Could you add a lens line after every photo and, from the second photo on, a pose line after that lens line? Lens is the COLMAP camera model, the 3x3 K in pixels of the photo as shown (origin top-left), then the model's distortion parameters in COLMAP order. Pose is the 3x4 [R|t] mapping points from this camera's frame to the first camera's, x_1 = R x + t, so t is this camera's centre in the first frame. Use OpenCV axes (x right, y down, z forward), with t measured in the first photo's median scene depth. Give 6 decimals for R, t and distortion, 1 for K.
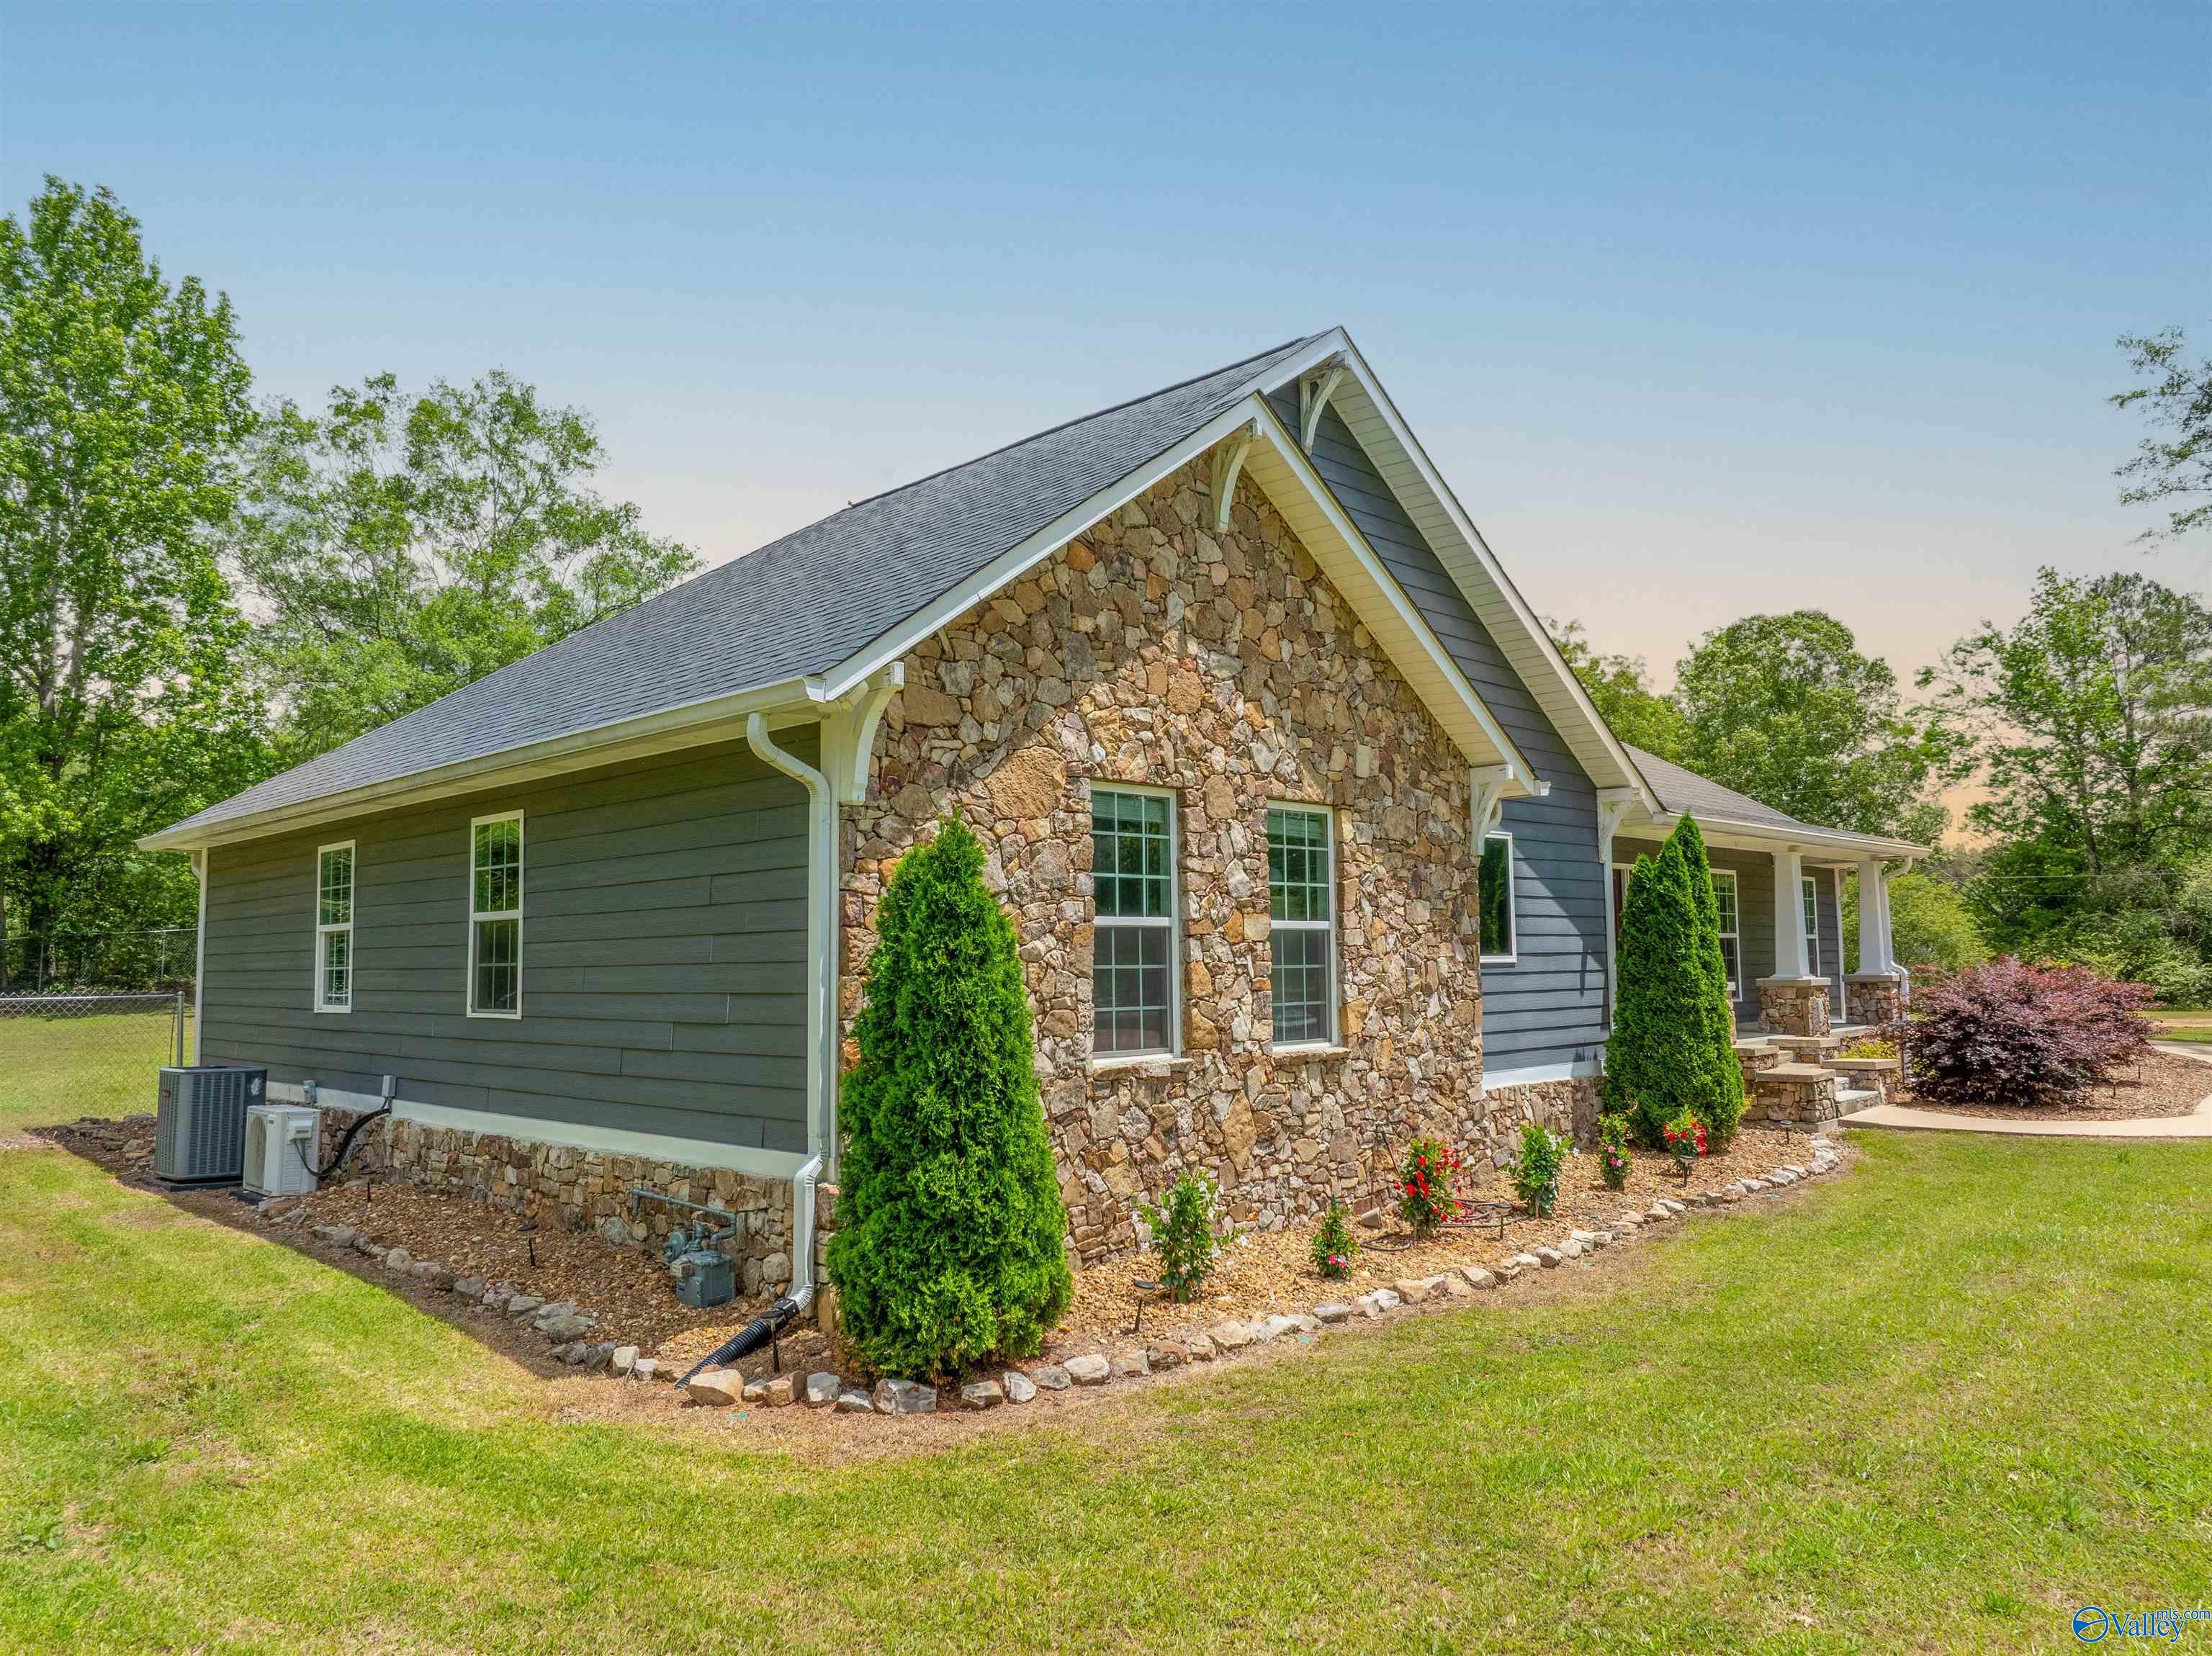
lens RADIAL K [[1545.2, 0, 1106.0], [0, 1545.2, 828.0], [0, 0, 1]] dist [-0.033757, 0.001626]
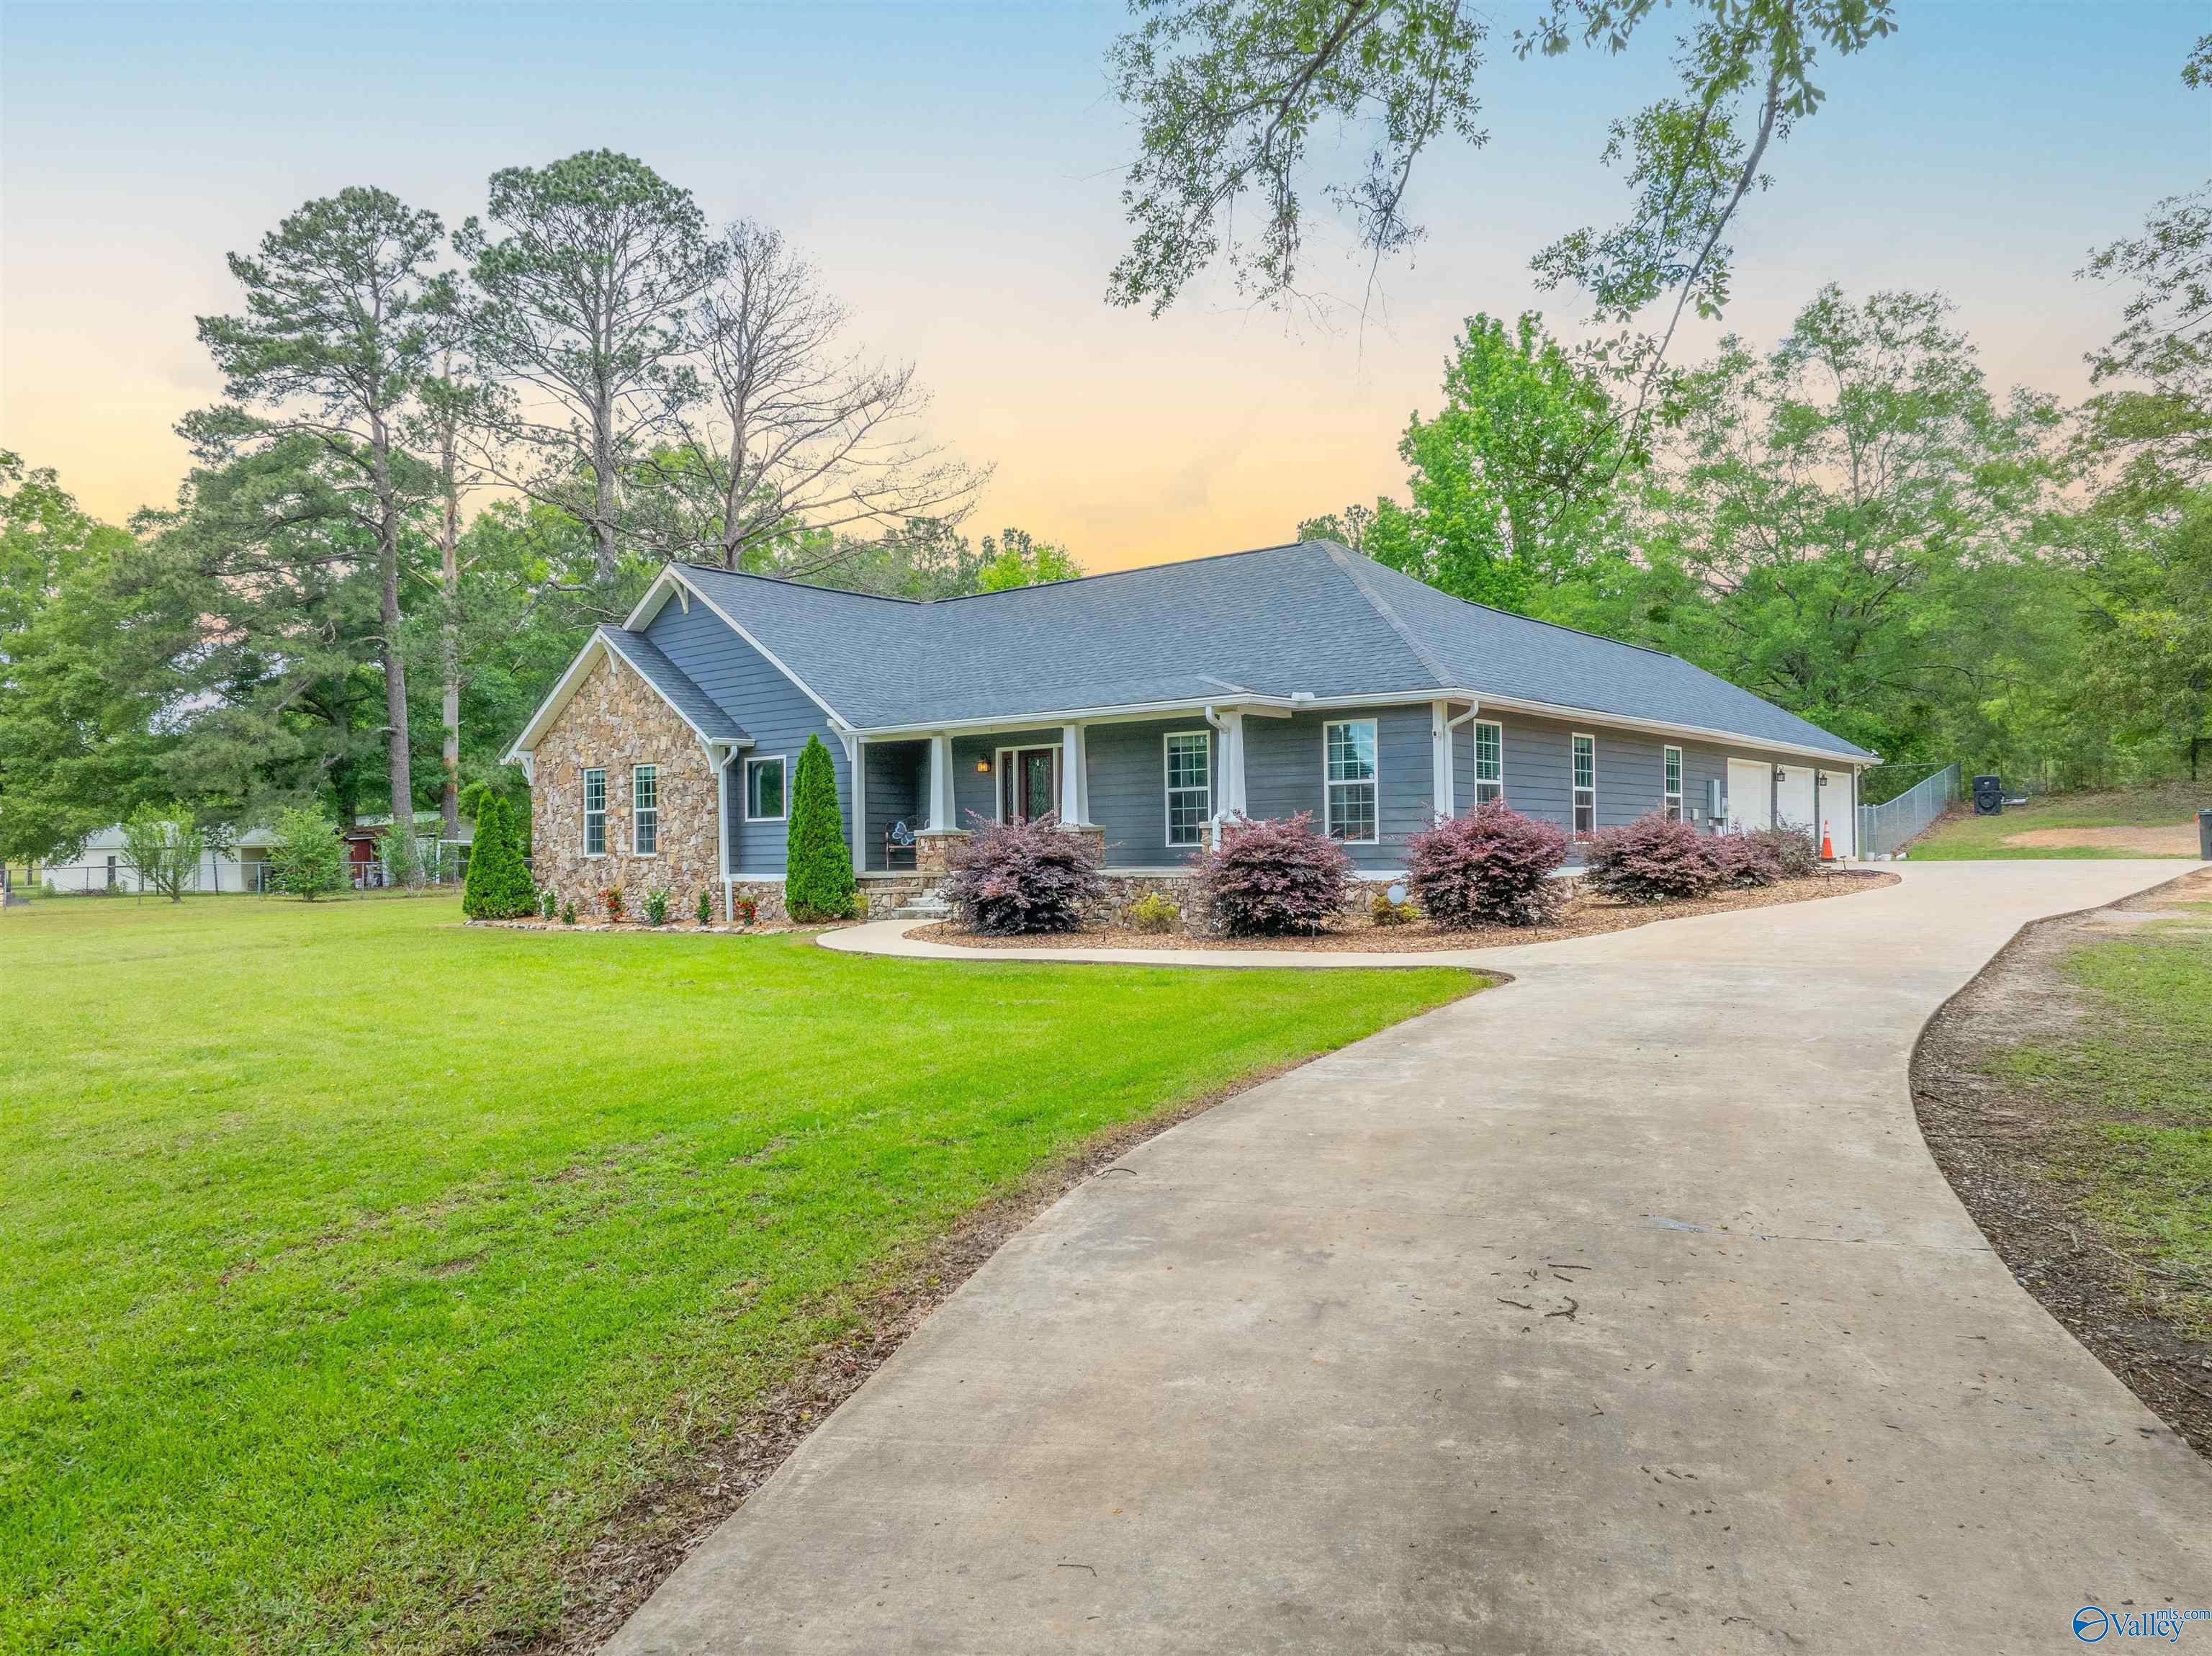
lens RADIAL K [[1543.9, 0, 1110.4], [0, 1543.9, 810.1], [0, 0, 1]] dist [-0.037539, -0.003967]
pose [[0.087867, 0.006200, -0.996113, 2.809789], [0.098077, 0.995068, 0.014844, 0.101376], [0.991292, -0.099000, 0.086825, 1.546727]]
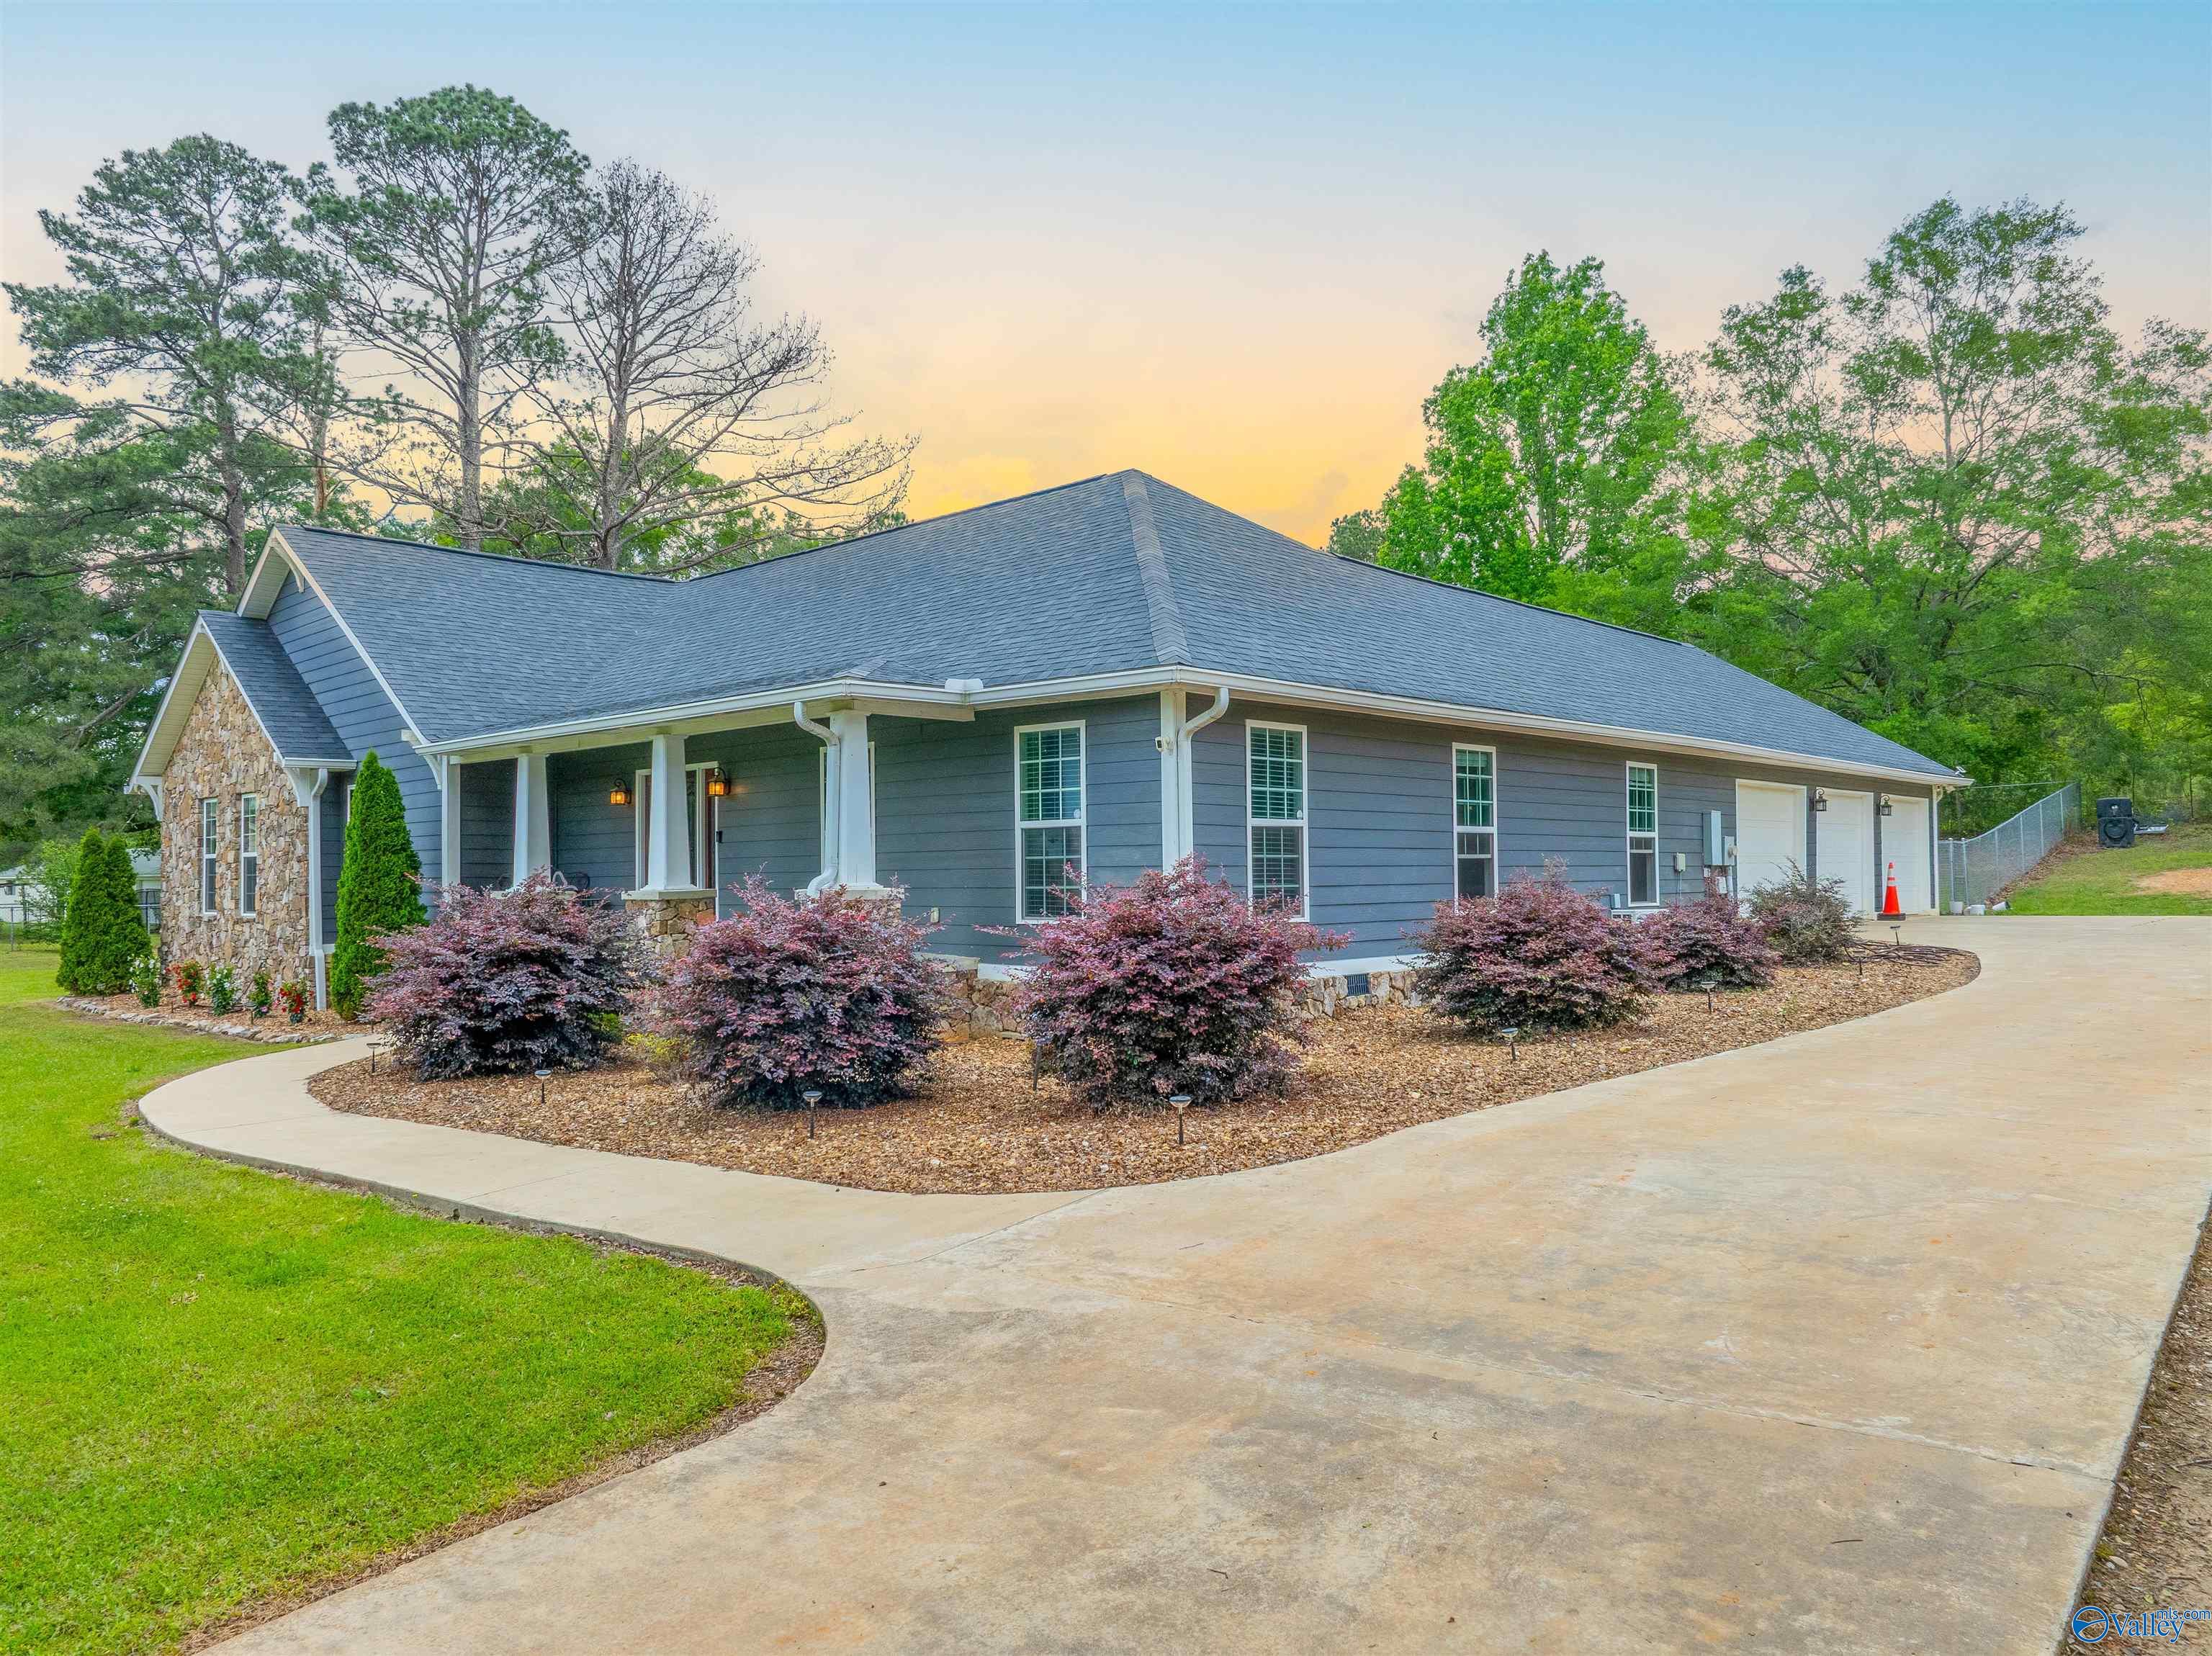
lens RADIAL K [[1545.2, 0, 1106.0], [0, 1545.2, 828.0], [0, 0, 1]] dist [-0.033757, 0.001626]
pose [[0.025903, 0.005094, -0.999651, 2.107066], [0.100566, 0.994901, 0.007676, 0.123223], [0.994593, -0.100730, 0.025259, 2.031327]]
